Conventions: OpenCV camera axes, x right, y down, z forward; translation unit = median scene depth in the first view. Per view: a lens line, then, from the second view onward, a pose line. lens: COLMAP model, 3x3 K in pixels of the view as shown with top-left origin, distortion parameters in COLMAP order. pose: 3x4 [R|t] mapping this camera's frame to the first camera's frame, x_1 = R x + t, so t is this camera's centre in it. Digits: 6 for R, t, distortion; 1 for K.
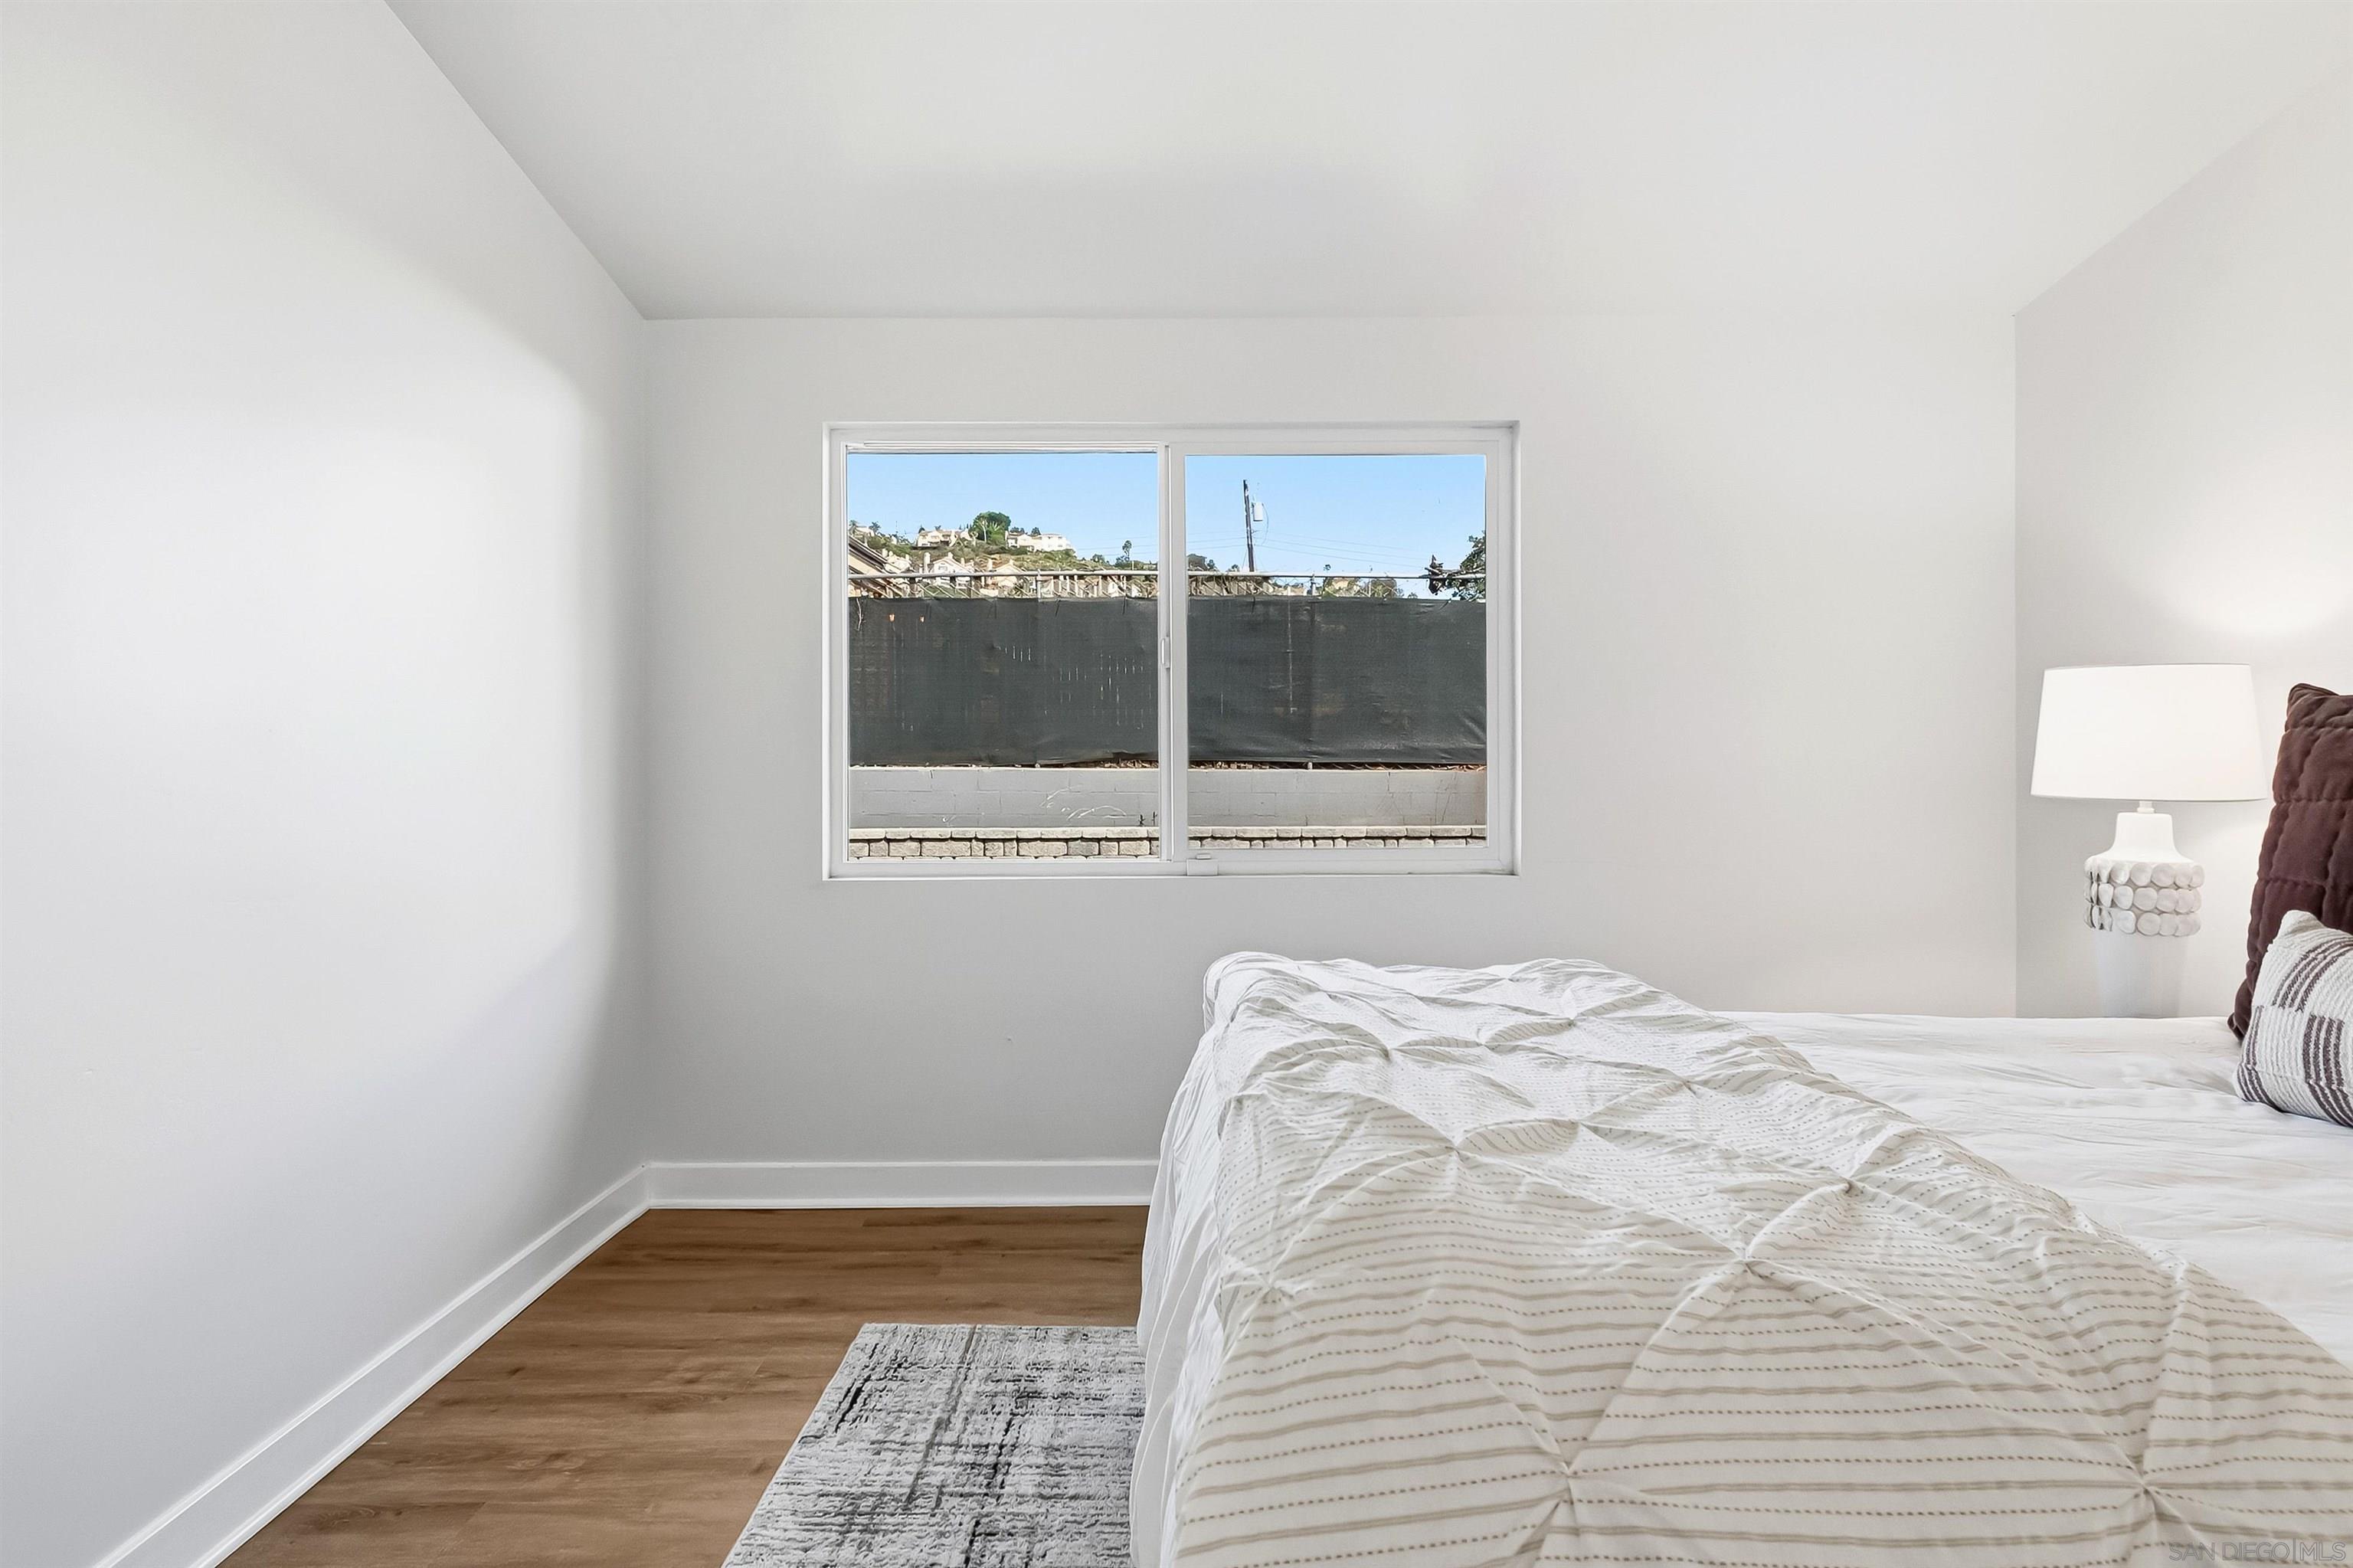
lens RADIAL K [[1361.9, 0, 1176.4], [0, 1361.9, 779.3], [0, 0, 1]] dist [-0.002027, 0.000204]
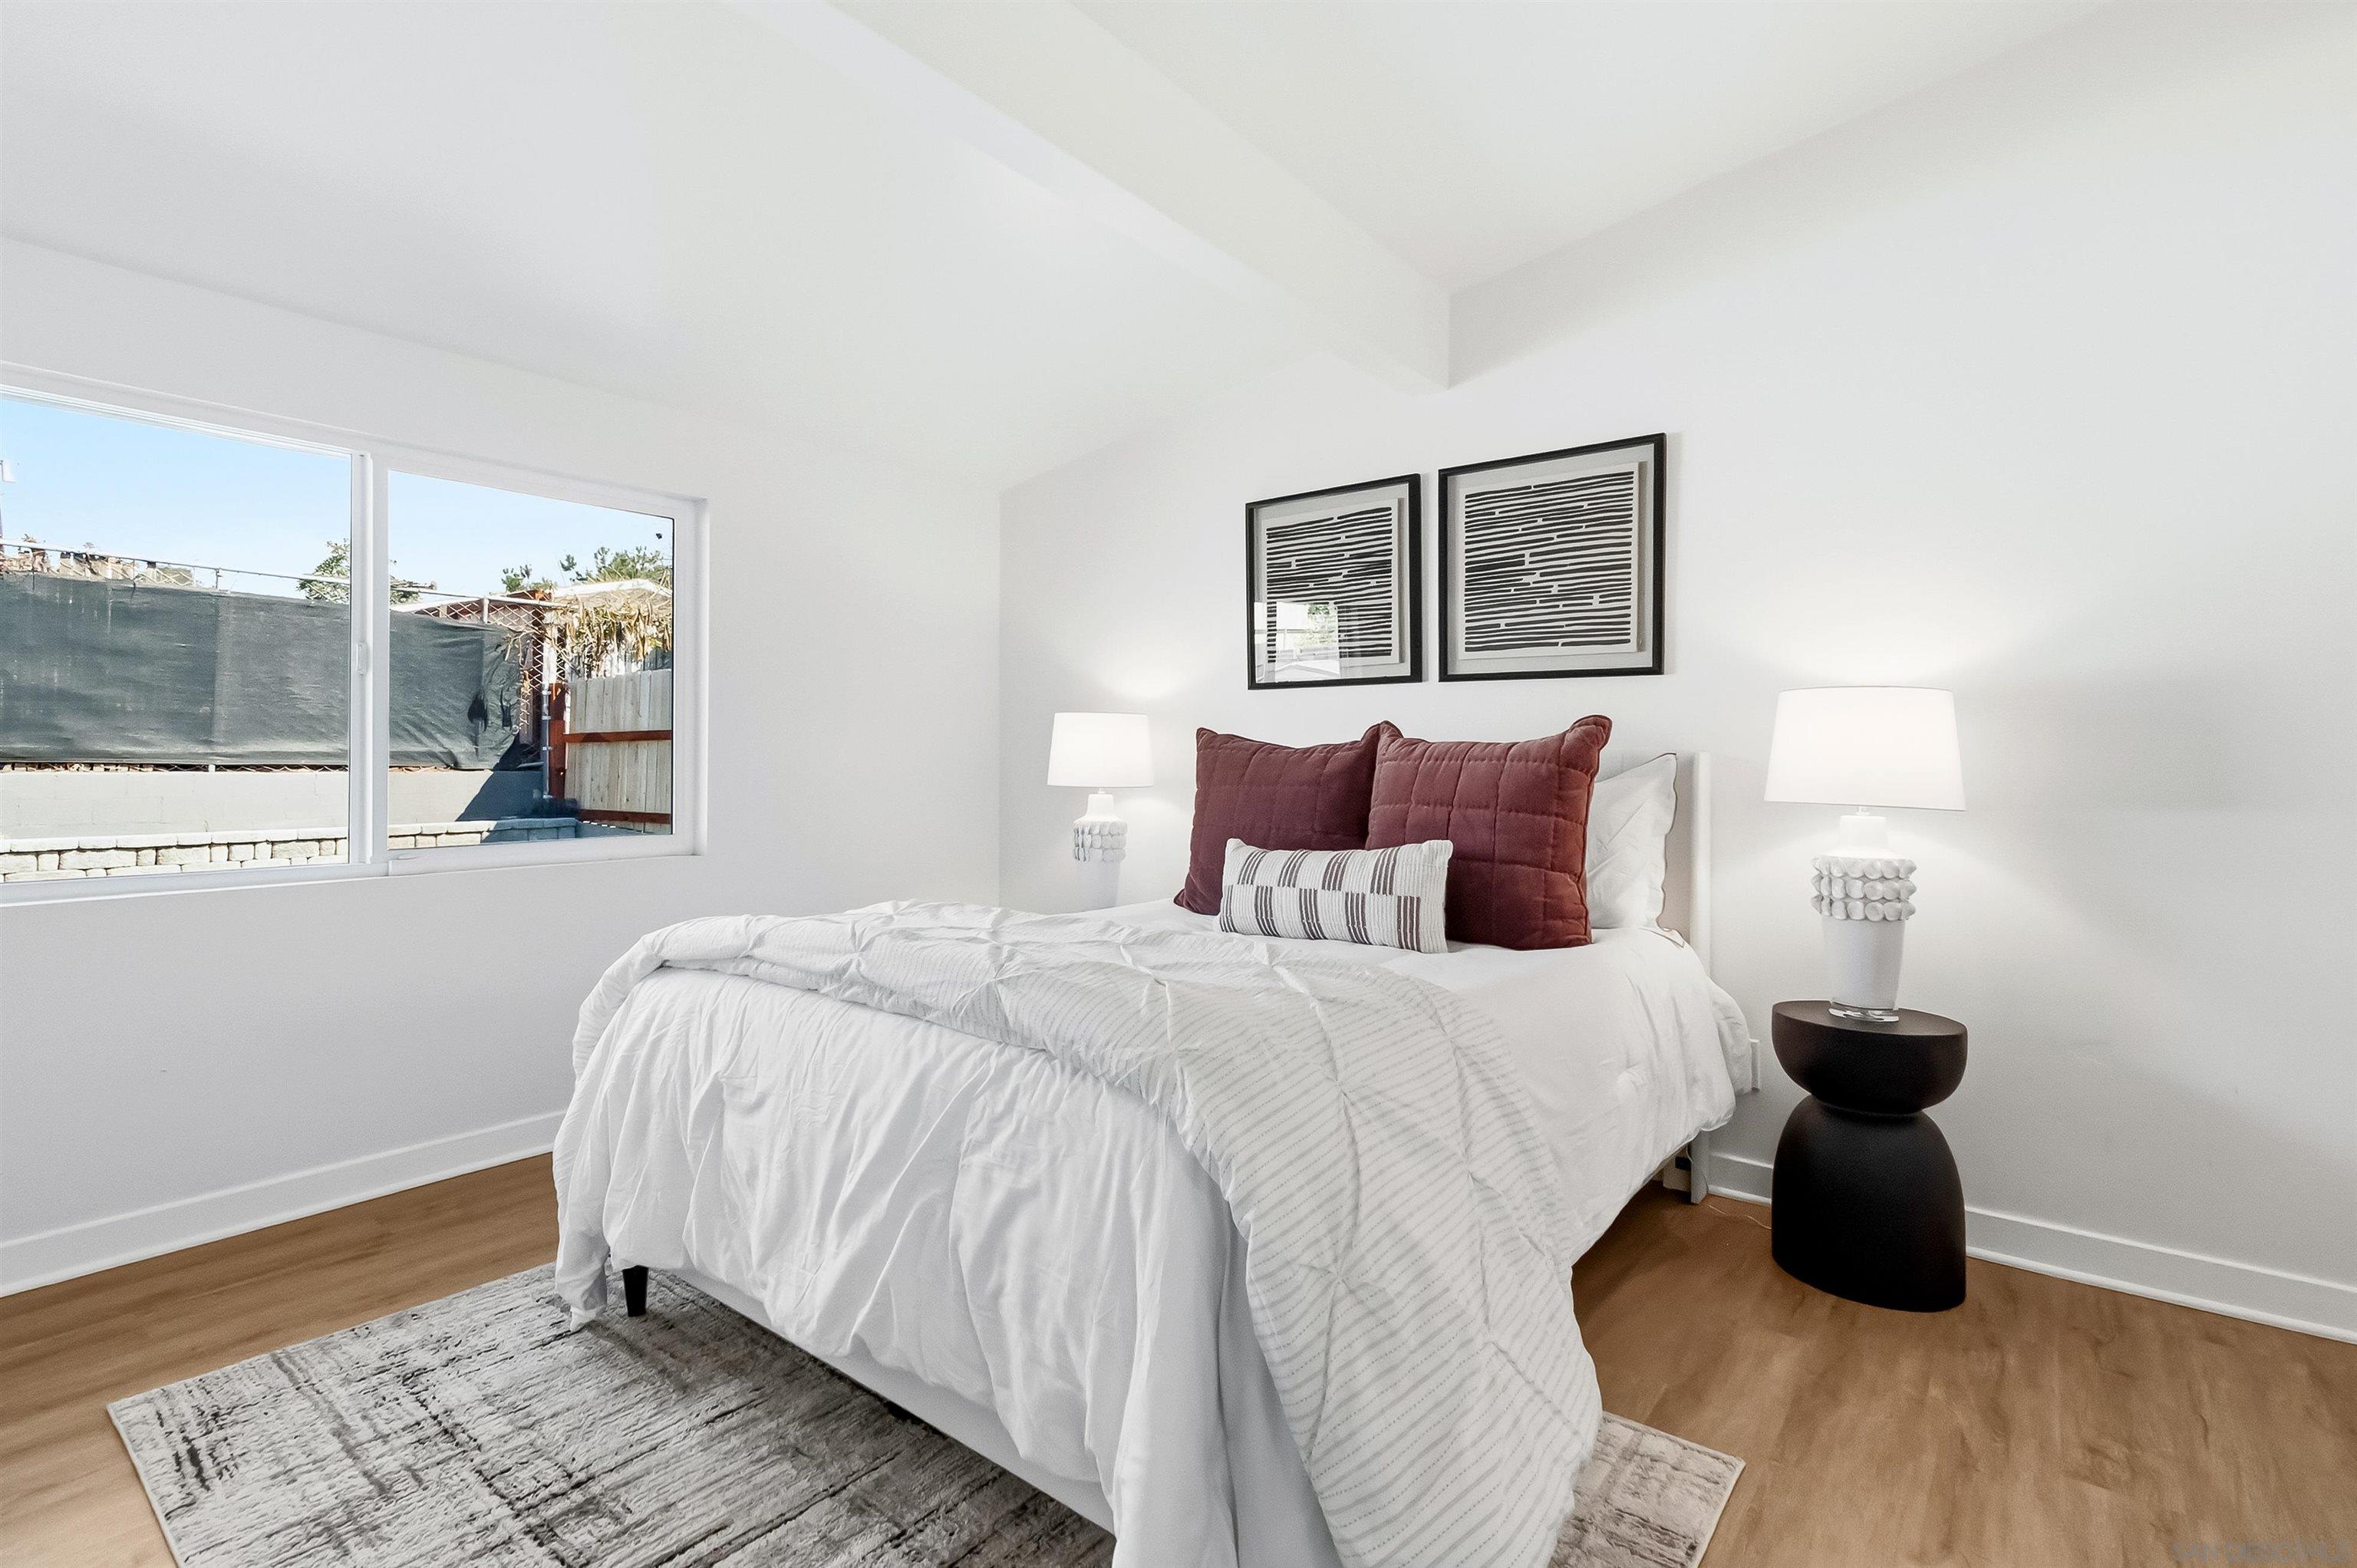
lens RADIAL K [[1084.0, 0, 1177.3], [0, 1084.0, 771.4], [0, 0, 1]] dist [0.005077, -0.000031]
pose [[0.636154, -0.004441, 0.771549, -0.334270], [0.009113, 0.999957, -0.001759, -0.001621], [-0.771508, 0.008151, 0.636167, 0.014907]]
